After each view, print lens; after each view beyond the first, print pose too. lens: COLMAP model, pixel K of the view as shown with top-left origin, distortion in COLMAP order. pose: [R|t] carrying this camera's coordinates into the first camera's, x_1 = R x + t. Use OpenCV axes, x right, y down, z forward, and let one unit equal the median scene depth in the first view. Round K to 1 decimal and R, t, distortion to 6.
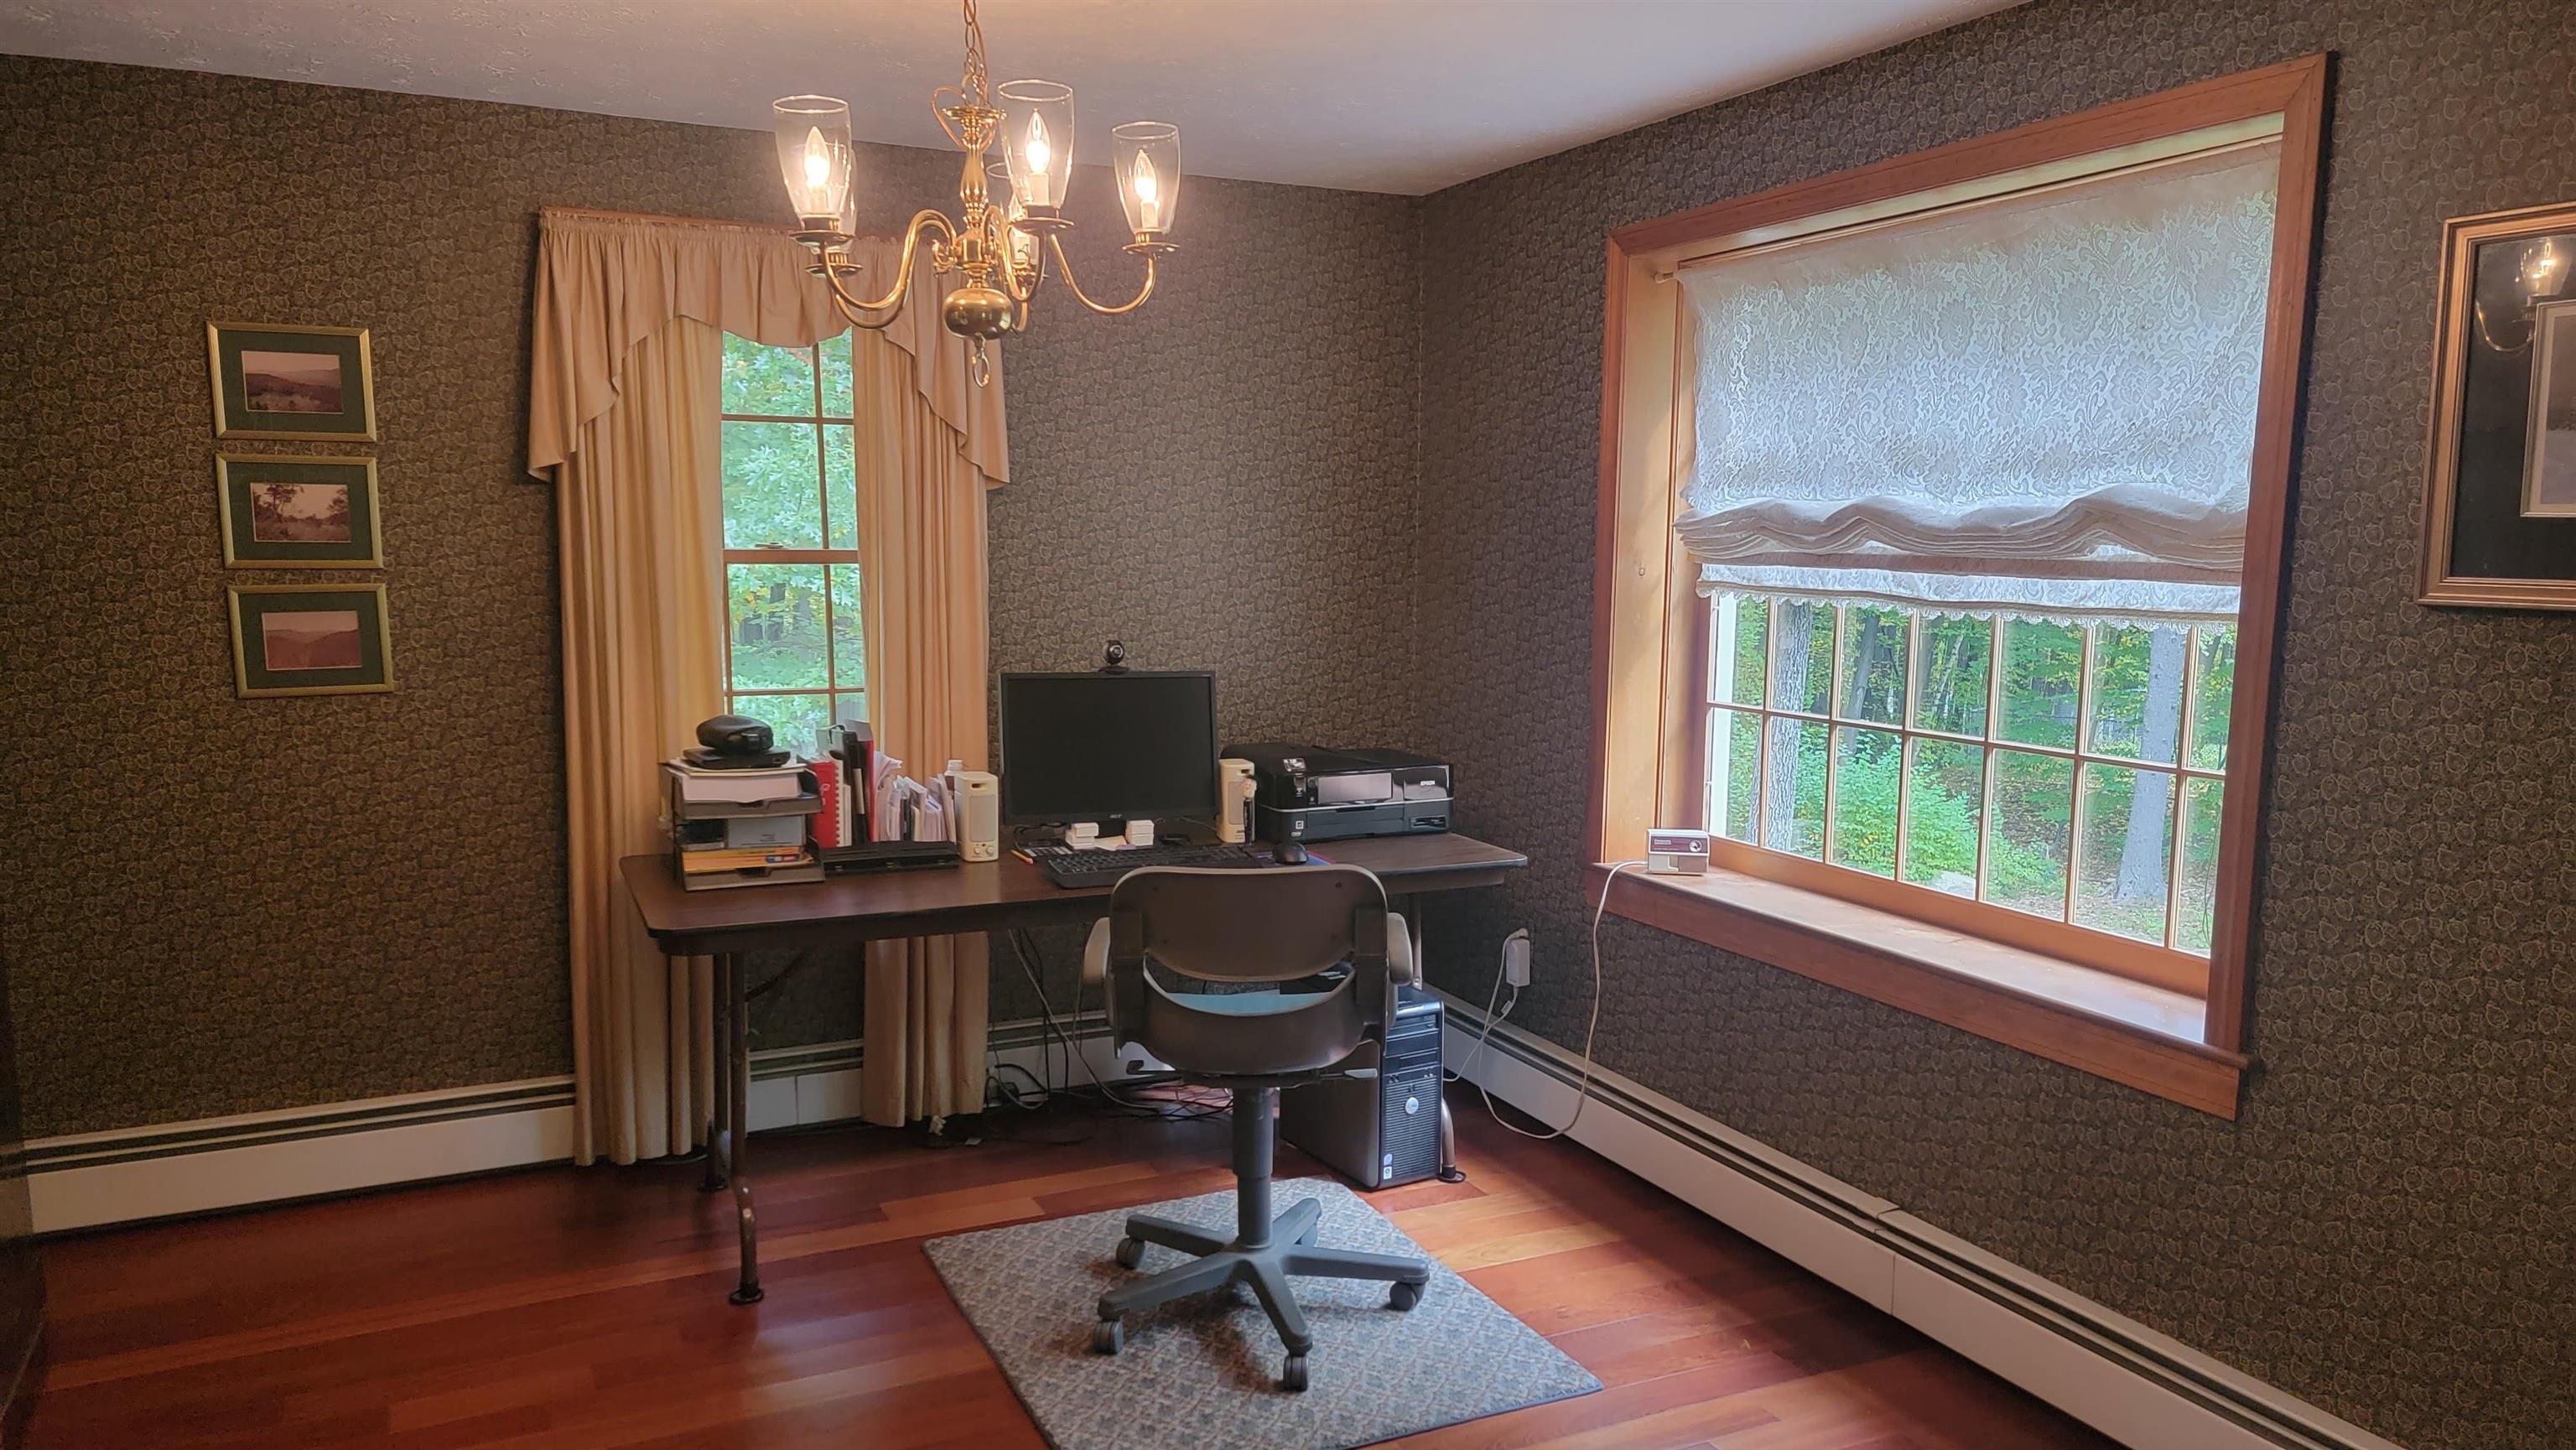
lens RADIAL K [[1757.7, 0, 1269.6], [0, 1757.7, 736.9], [0, 0, 1]] dist [0.076353, -0.055843]
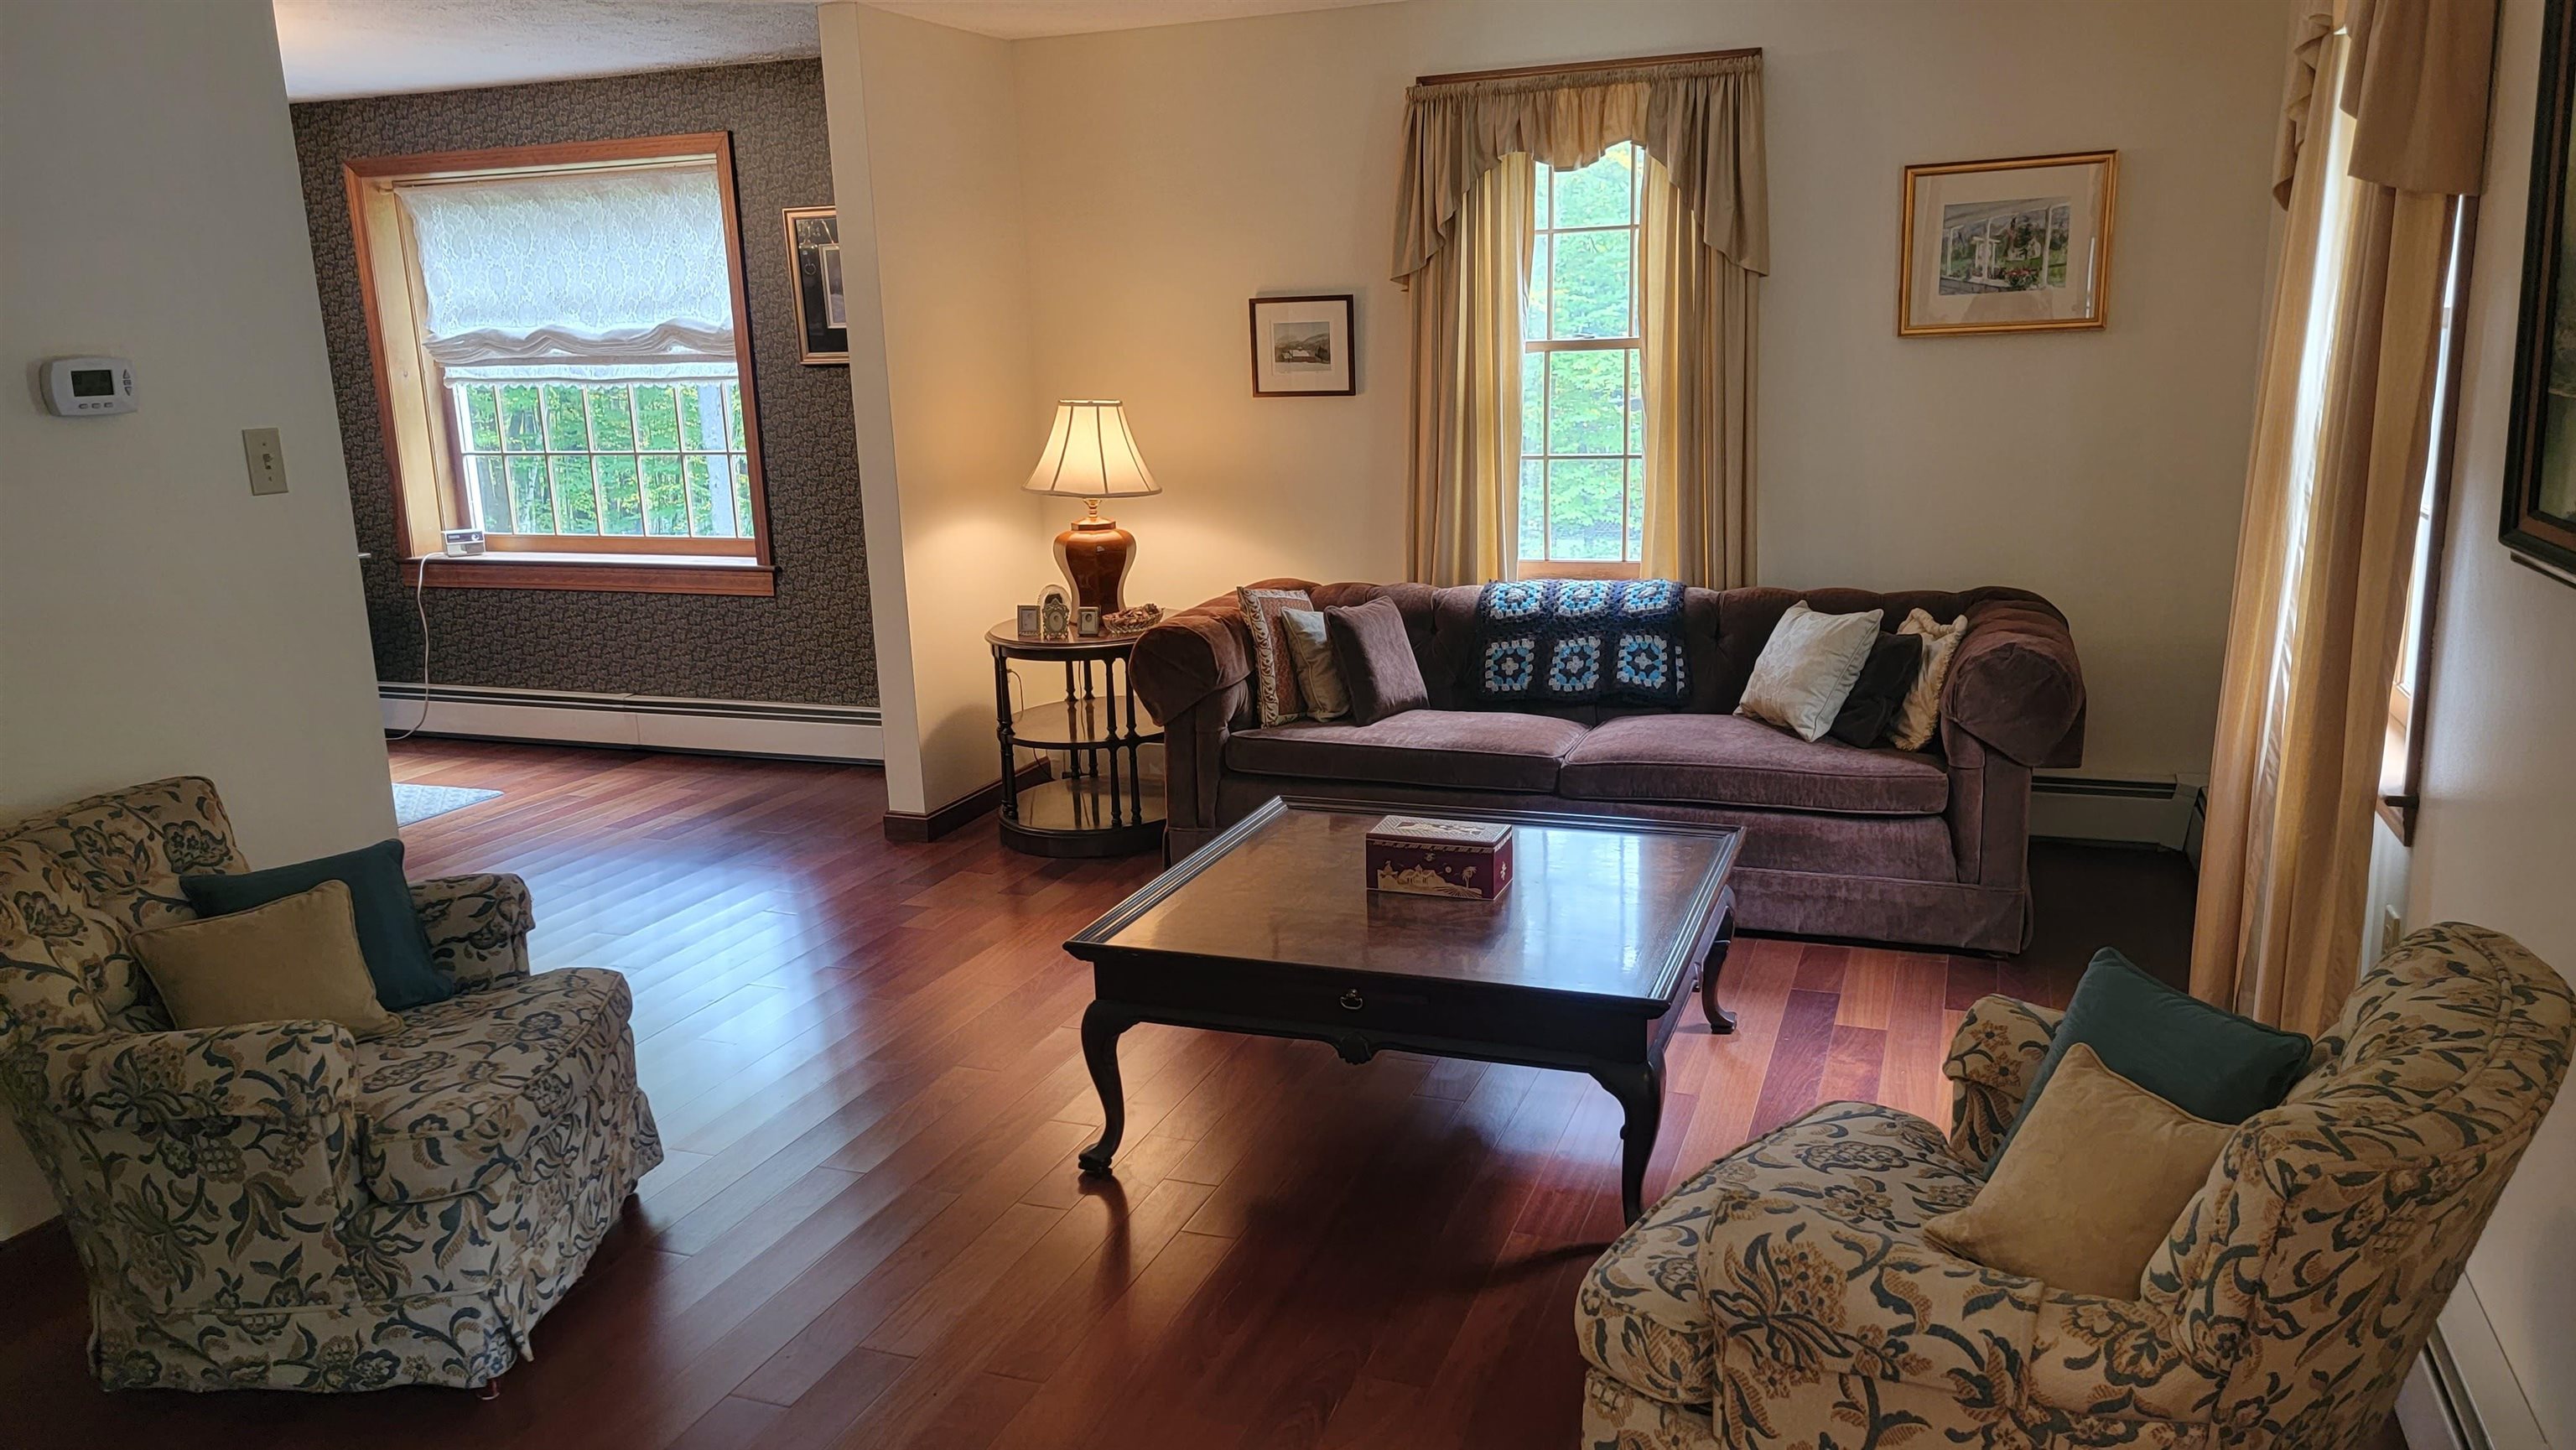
lens RADIAL K [[1757.7, 0, 1284.8], [0, 1757.7, 728.3], [0, 0, 1]] dist [0.076353, -0.055843]
pose [[0.709291, -0.185983, 0.679939, -0.482993], [0.124237, 0.982450, 0.139128, 0.120712], [-0.693882, -0.014209, 0.719949, -0.922331]]
